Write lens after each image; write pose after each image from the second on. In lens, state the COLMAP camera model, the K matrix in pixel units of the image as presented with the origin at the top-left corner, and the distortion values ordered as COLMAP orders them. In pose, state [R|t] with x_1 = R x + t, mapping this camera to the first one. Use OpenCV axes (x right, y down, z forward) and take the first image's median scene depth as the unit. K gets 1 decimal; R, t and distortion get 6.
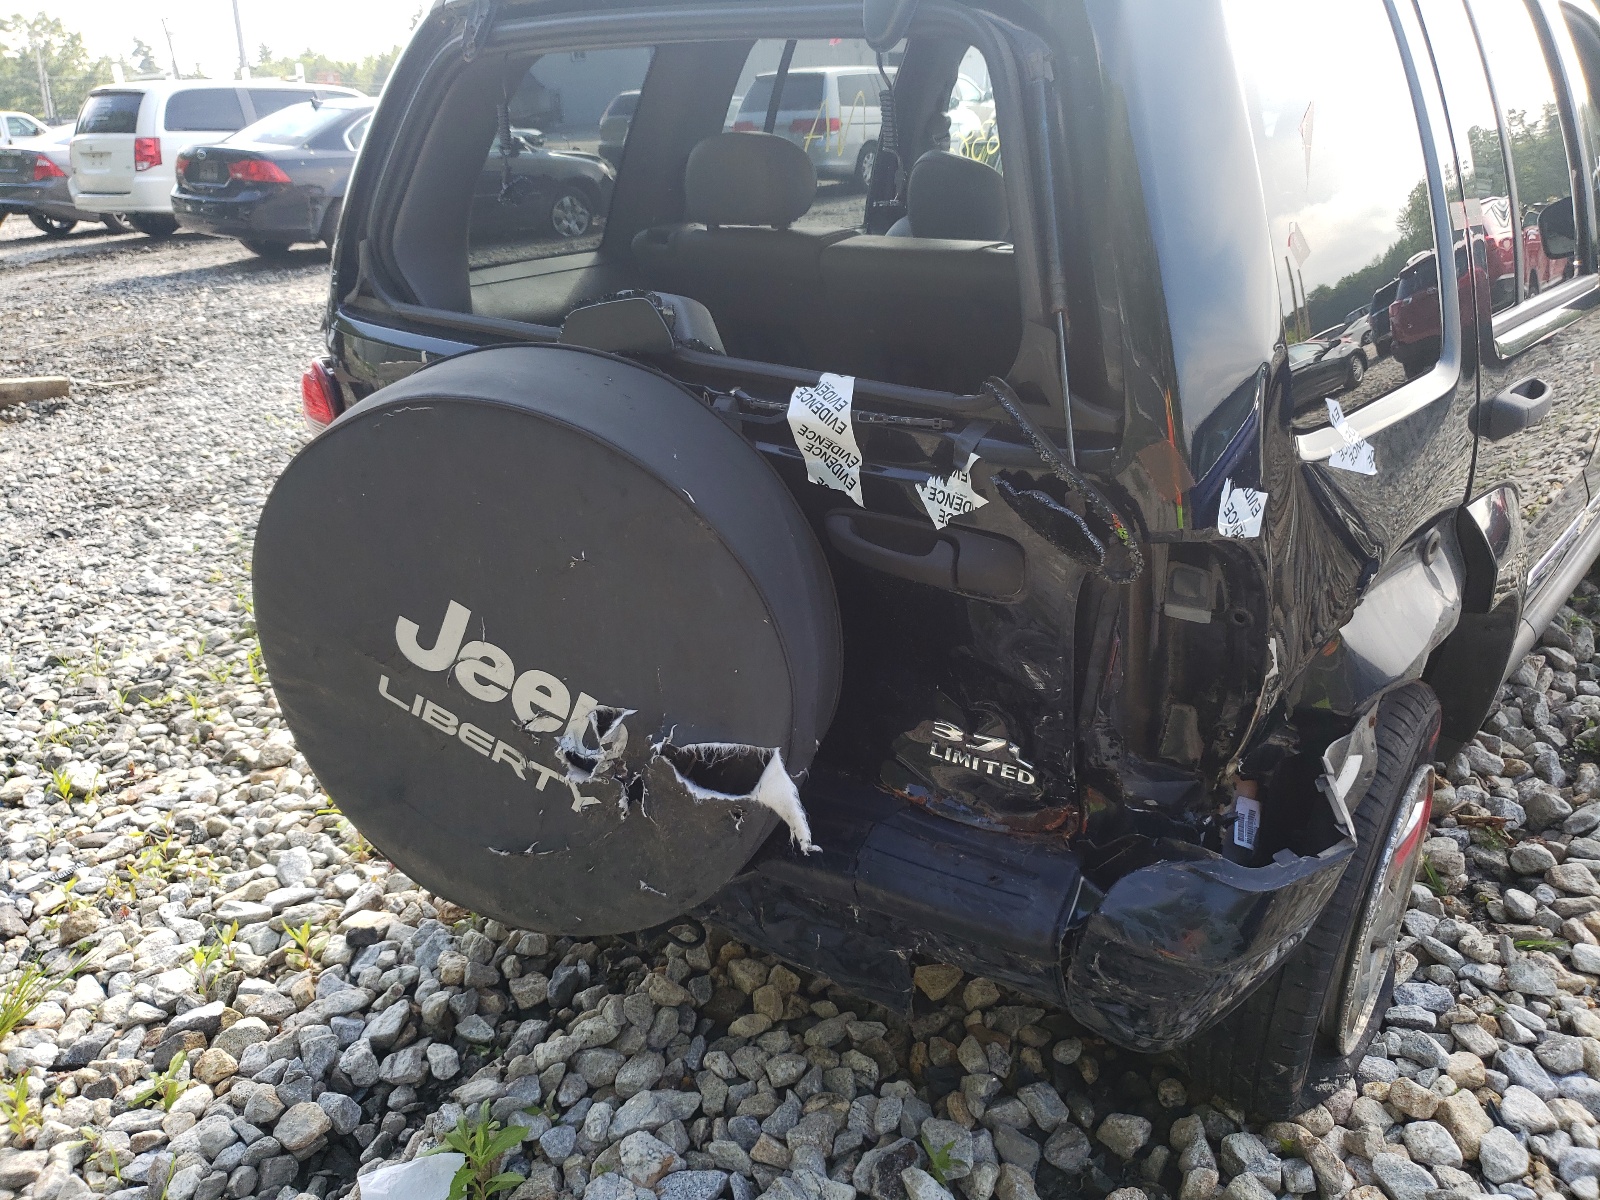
lens RADIAL K [[1366.7, 0, 800.0], [0, 1366.7, 600.0], [0, 0, 1]] dist [0.010932, 0.008119]
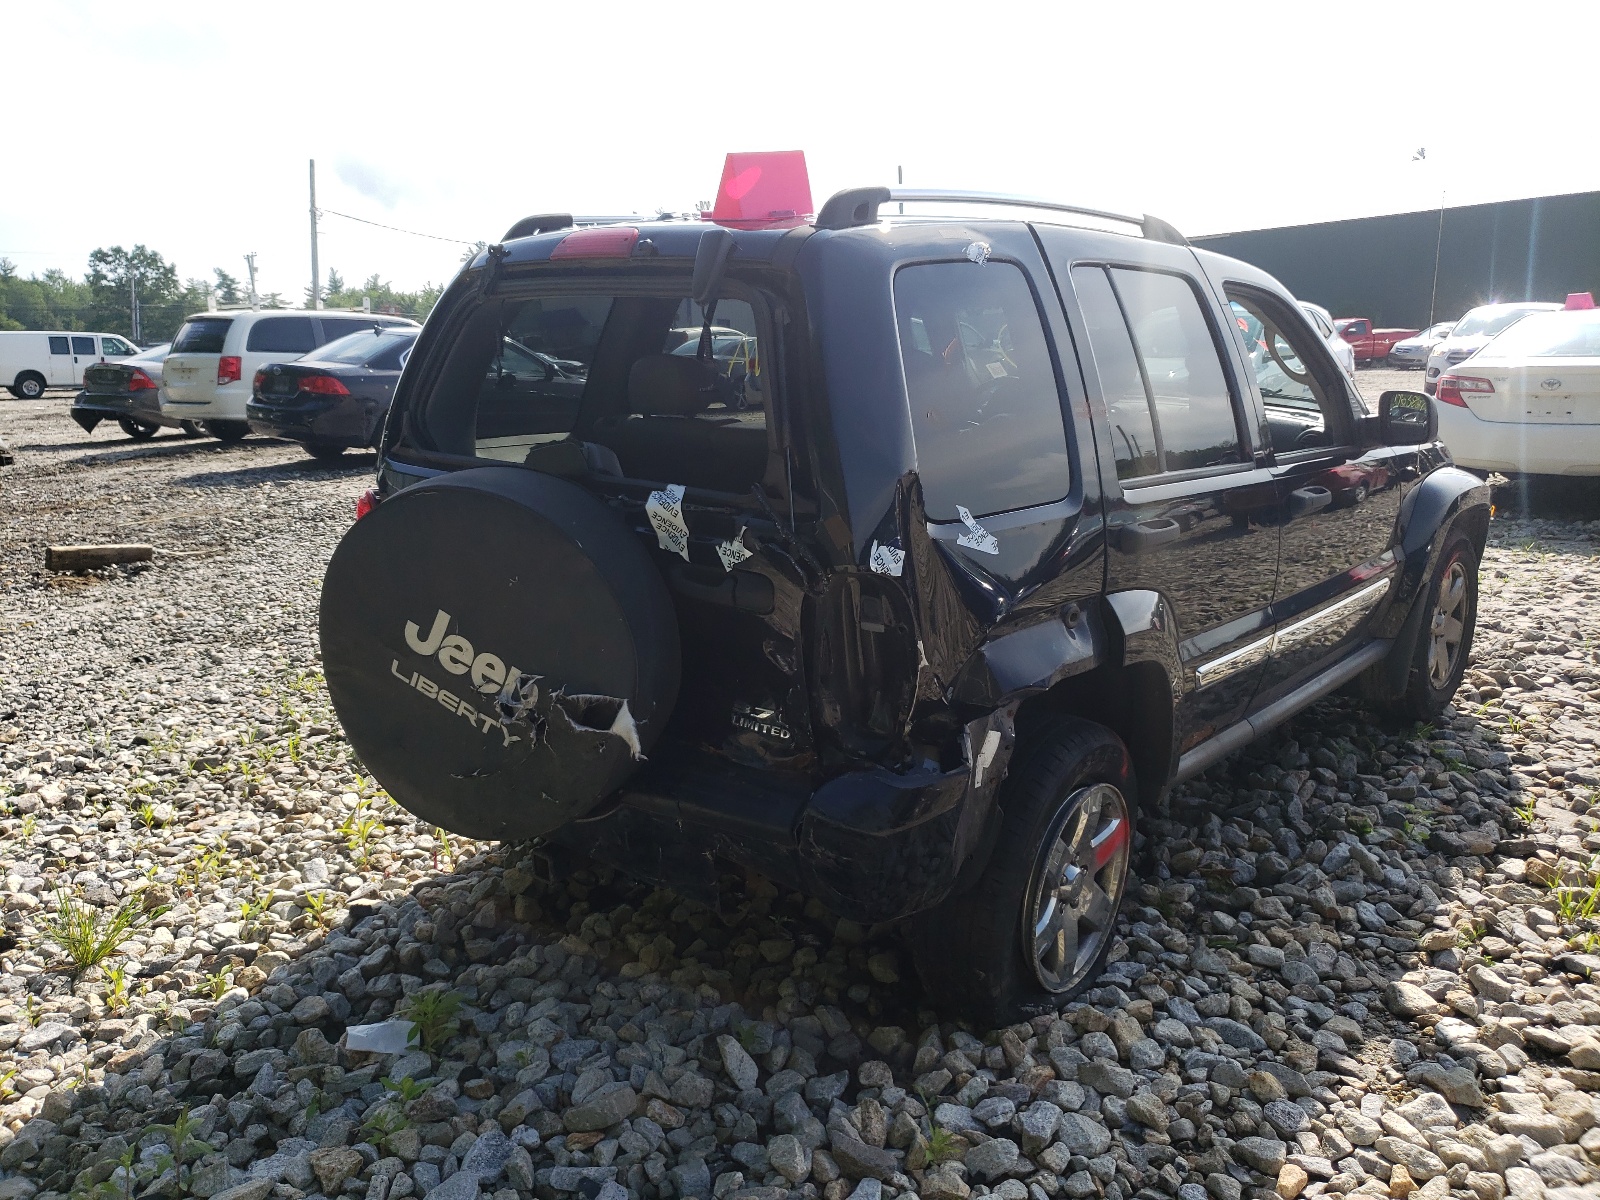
lens RADIAL K [[1559.5, 0, 800.0], [0, 1559.5, 600.0], [0, 0, 1]] dist [0.052937, -0.182134]
pose [[0.998048, 0.032586, -0.053276, 0.188628], [-0.041915, 0.981912, -0.184640, 0.213866], [0.046295, 0.186513, 0.981361, -0.564060]]
